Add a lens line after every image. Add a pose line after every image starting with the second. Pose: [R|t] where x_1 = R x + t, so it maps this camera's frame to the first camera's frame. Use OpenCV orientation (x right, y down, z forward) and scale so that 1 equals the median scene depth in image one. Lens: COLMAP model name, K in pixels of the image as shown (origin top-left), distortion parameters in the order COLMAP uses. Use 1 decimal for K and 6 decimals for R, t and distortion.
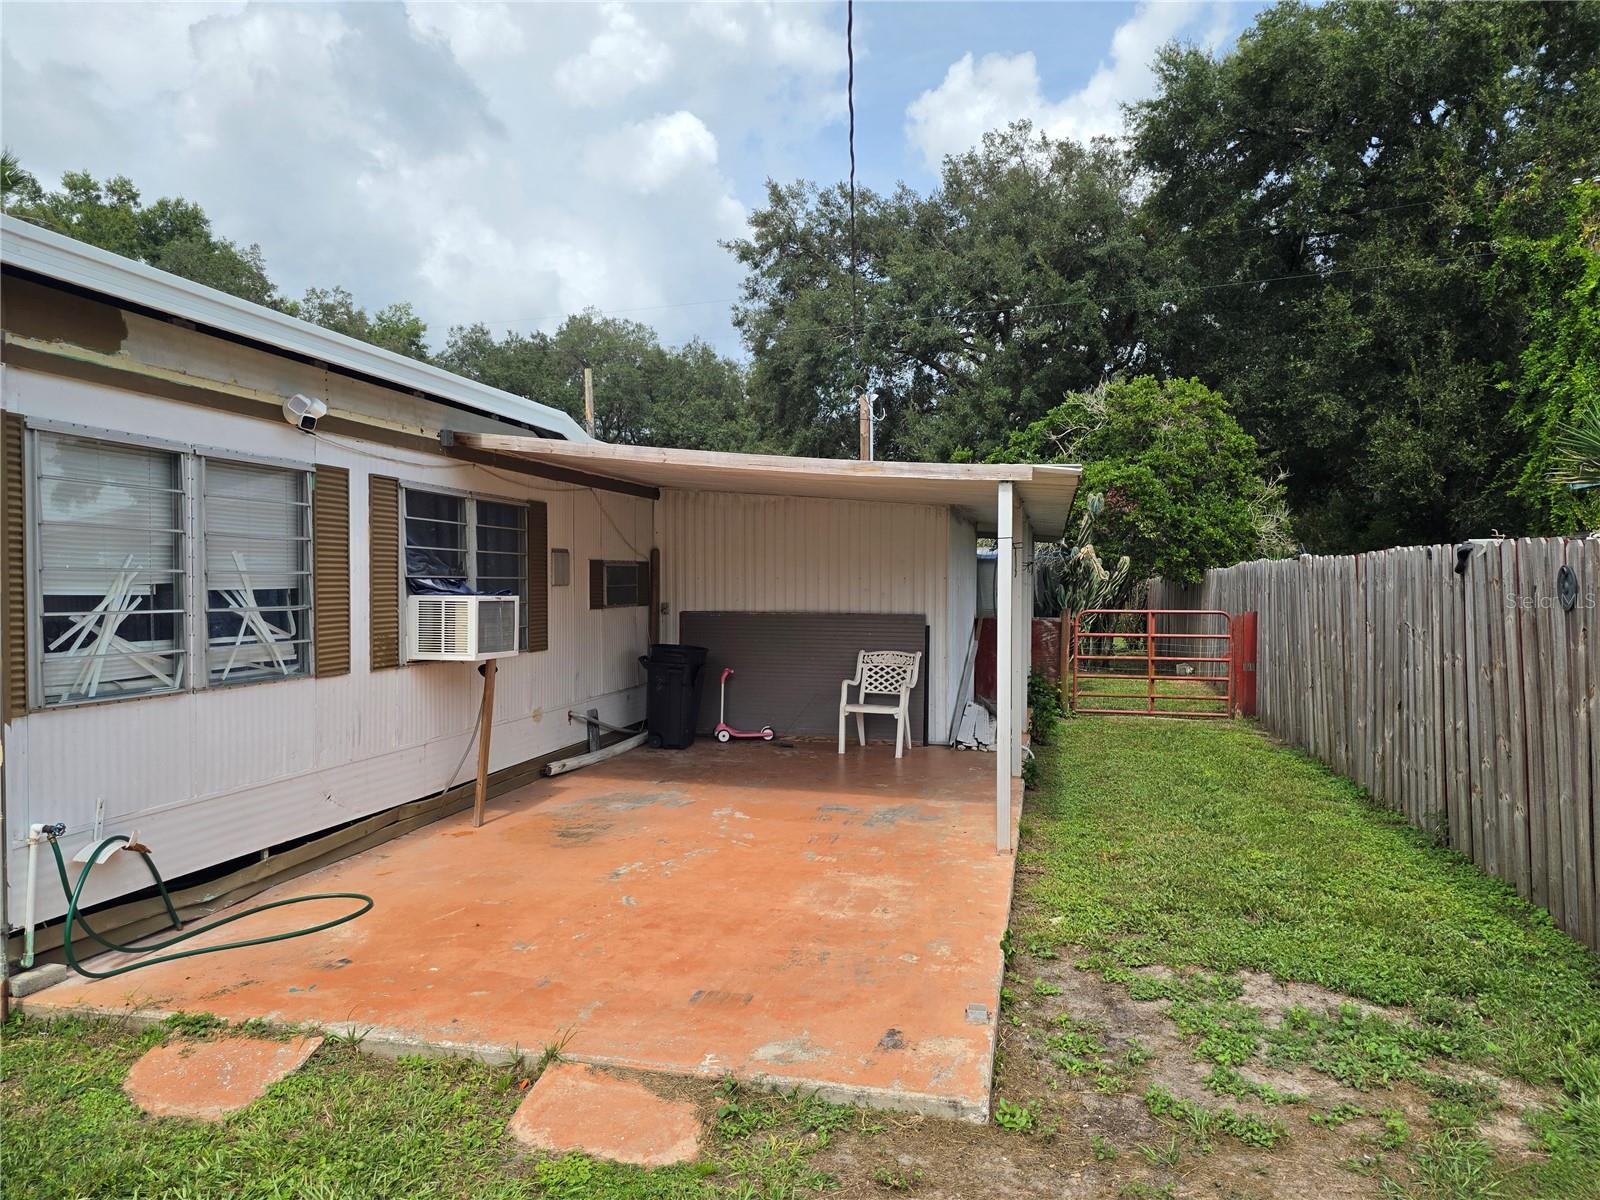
lens RADIAL K [[1079.2, 0, 800.0], [0, 1079.2, 600.0], [0, 0, 1]] dist [0.045830, -0.025848]
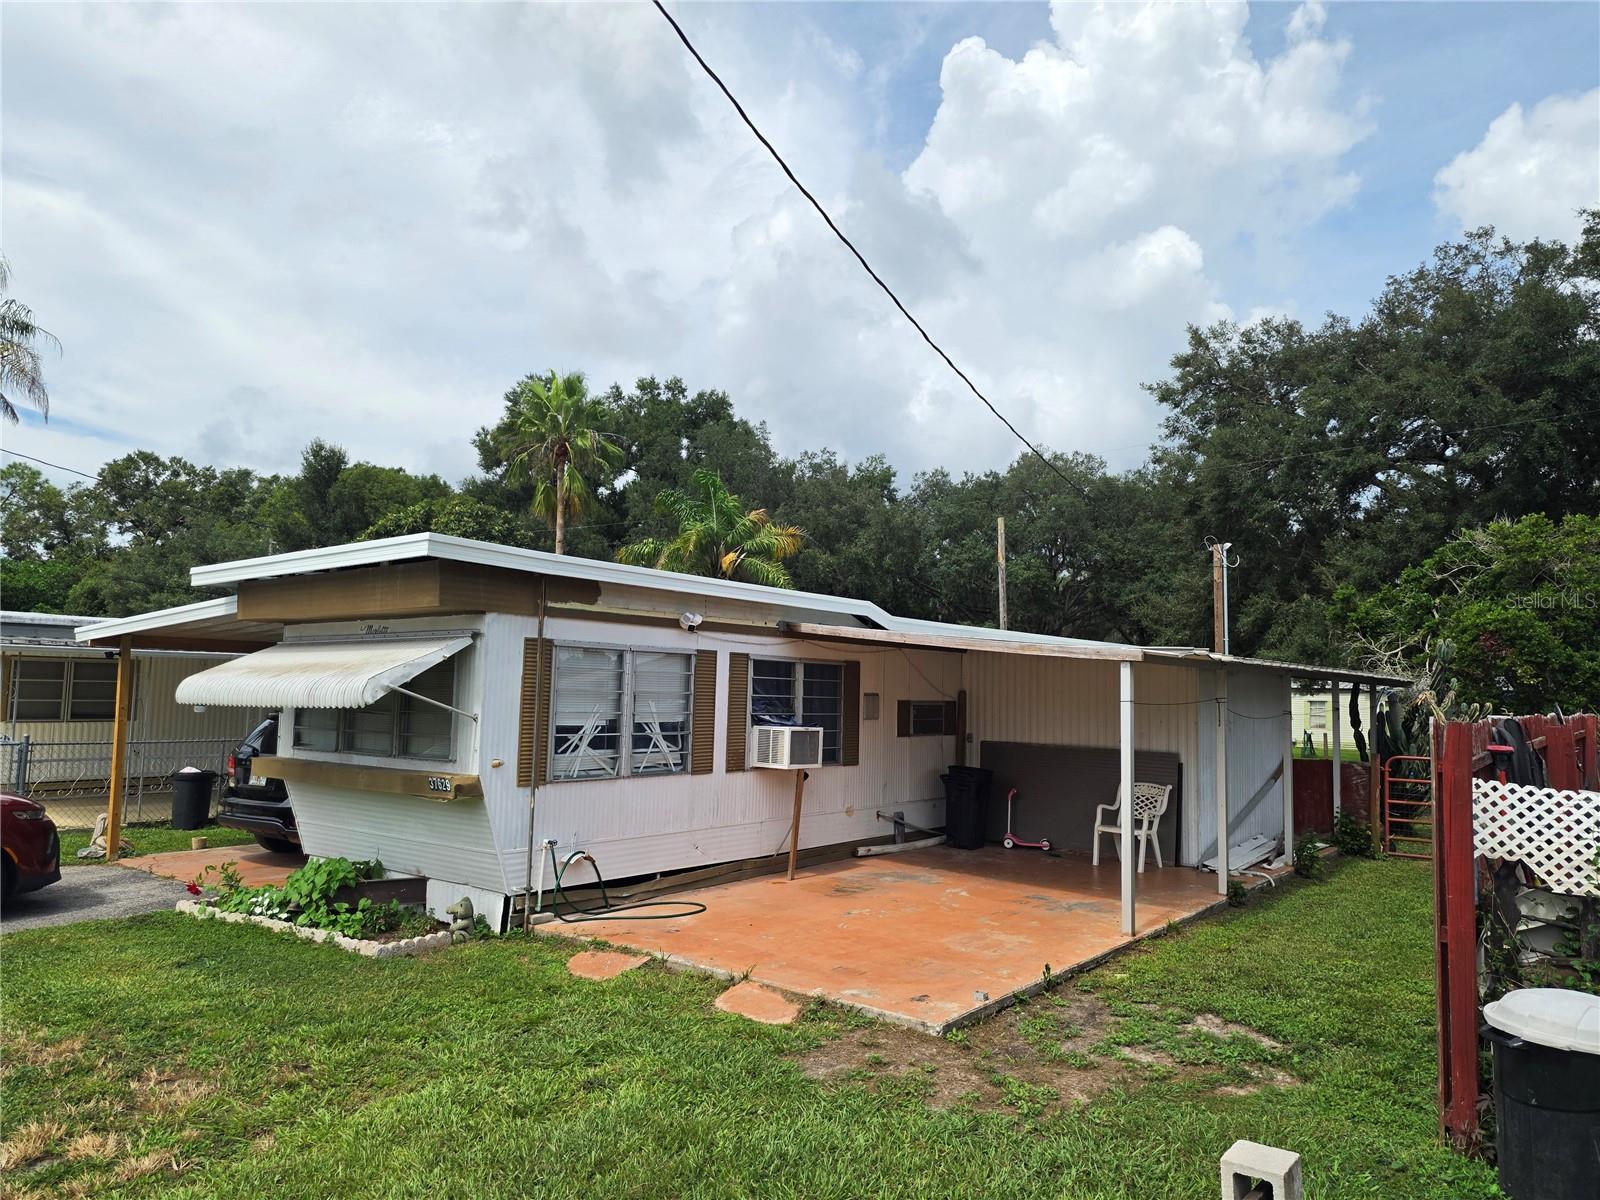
lens RADIAL K [[1069.6, 0, 802.0], [0, 1069.6, 591.6], [0, 0, 1]] dist [0.170371, -0.319351]
pose [[0.909937, -0.014347, -0.414499, 0.402758], [-0.033589, 0.993570, -0.108125, -0.035684], [0.413385, 0.112310, 0.903604, -0.470659]]
